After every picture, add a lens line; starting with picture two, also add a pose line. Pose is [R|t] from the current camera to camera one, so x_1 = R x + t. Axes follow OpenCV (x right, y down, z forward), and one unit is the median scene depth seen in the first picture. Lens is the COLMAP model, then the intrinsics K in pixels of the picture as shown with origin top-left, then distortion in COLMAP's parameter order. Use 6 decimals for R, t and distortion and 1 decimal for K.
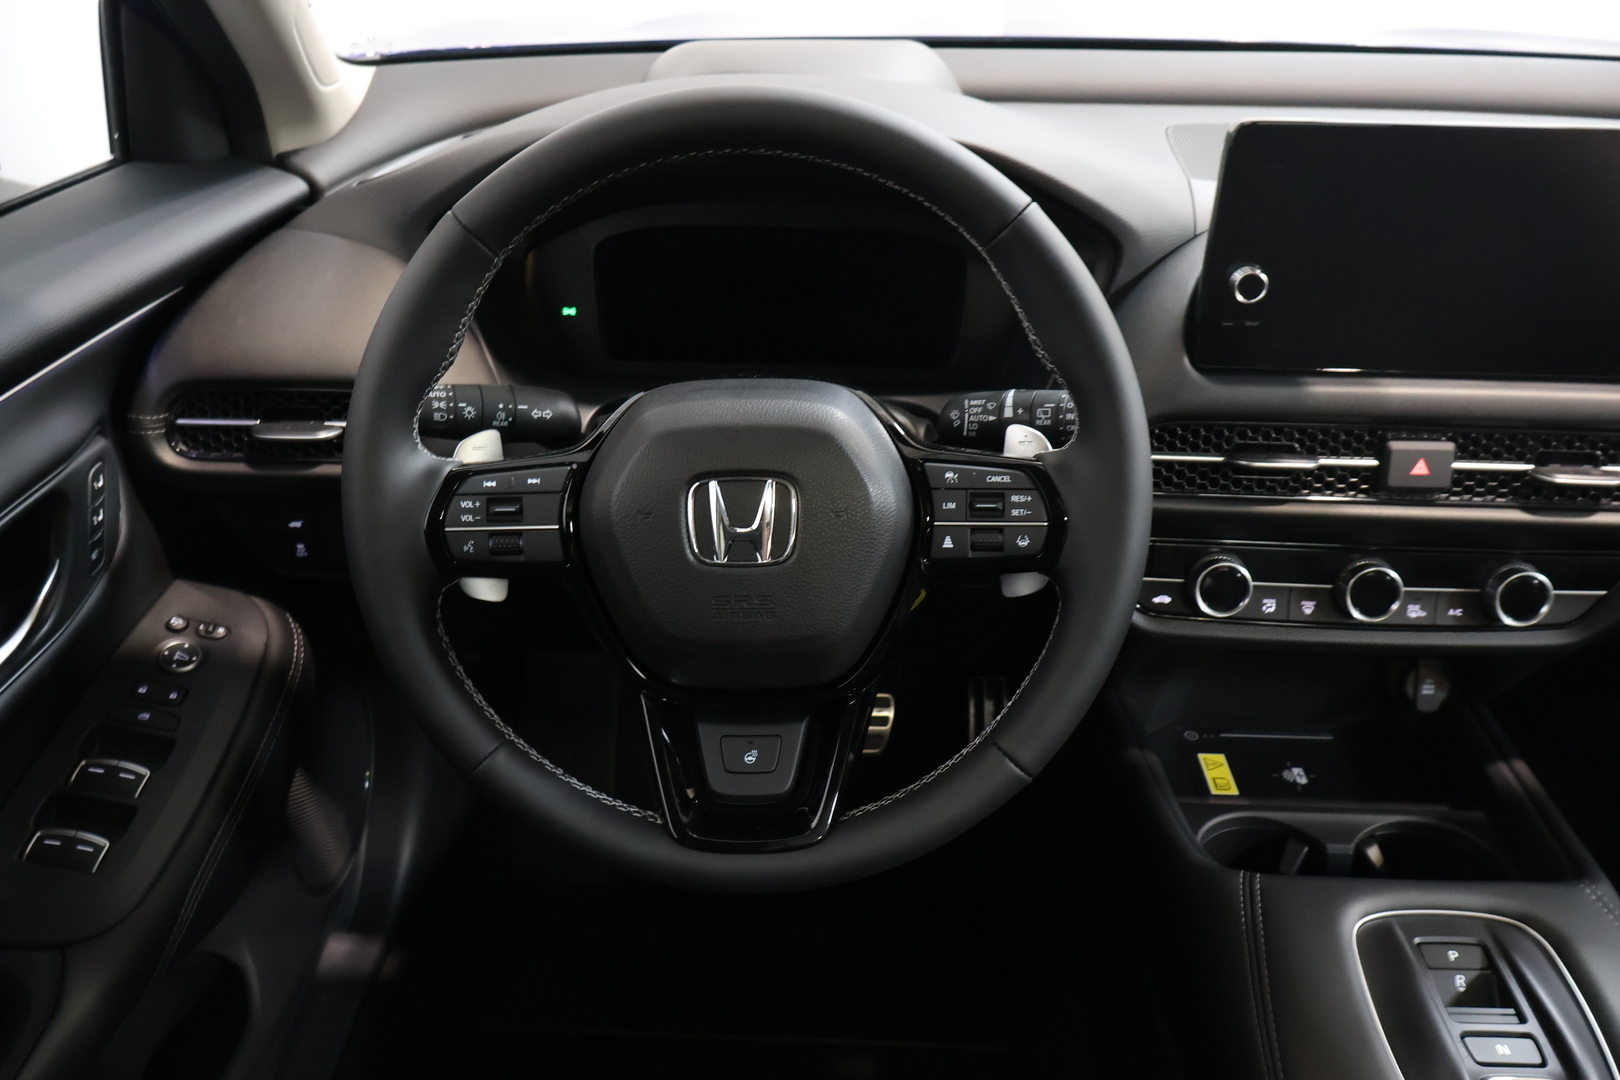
lens RADIAL K [[1278.5, 0, 810.0], [0, 1278.5, 540.0], [0, 0, 1]] dist [-0.002285, 0.006492]
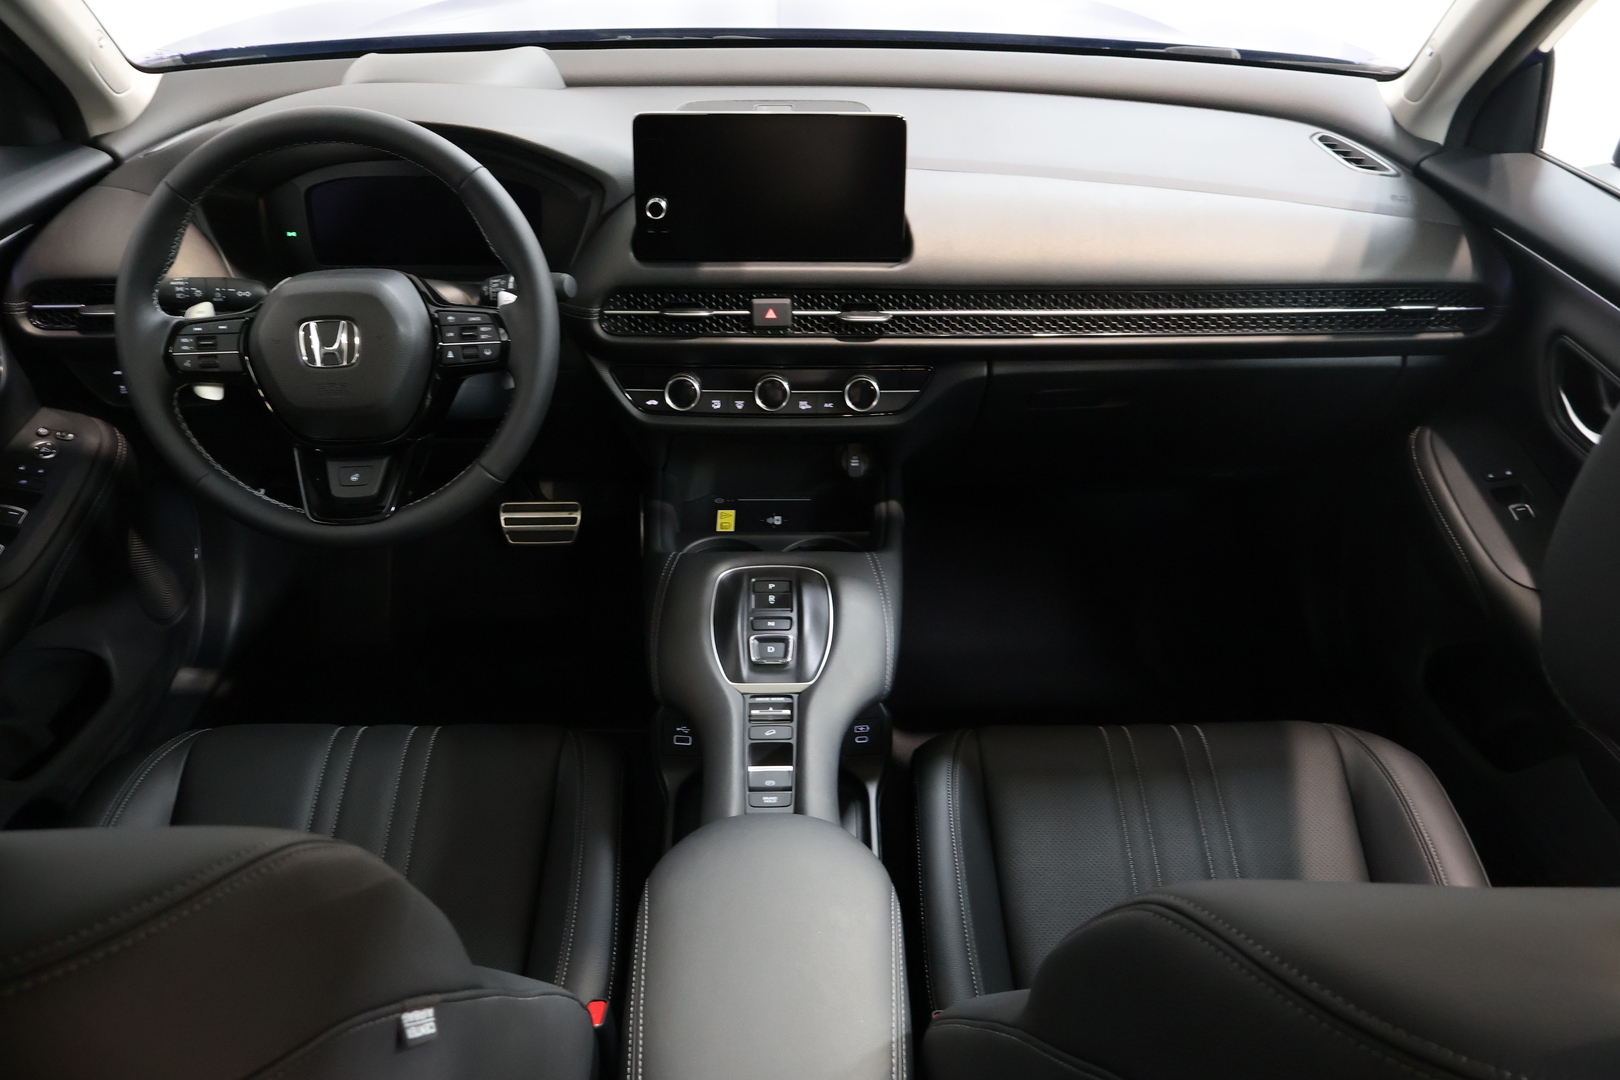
lens RADIAL K [[1278.5, 0, 810.0], [0, 1278.5, 540.0], [0, 0, 1]] dist [-0.002285, 0.006492]
pose [[0.999139, -0.030355, 0.028265, 0.468765], [0.028659, 0.997871, 0.058591, 0.145514], [-0.029983, -0.057731, 0.997882, -0.722653]]
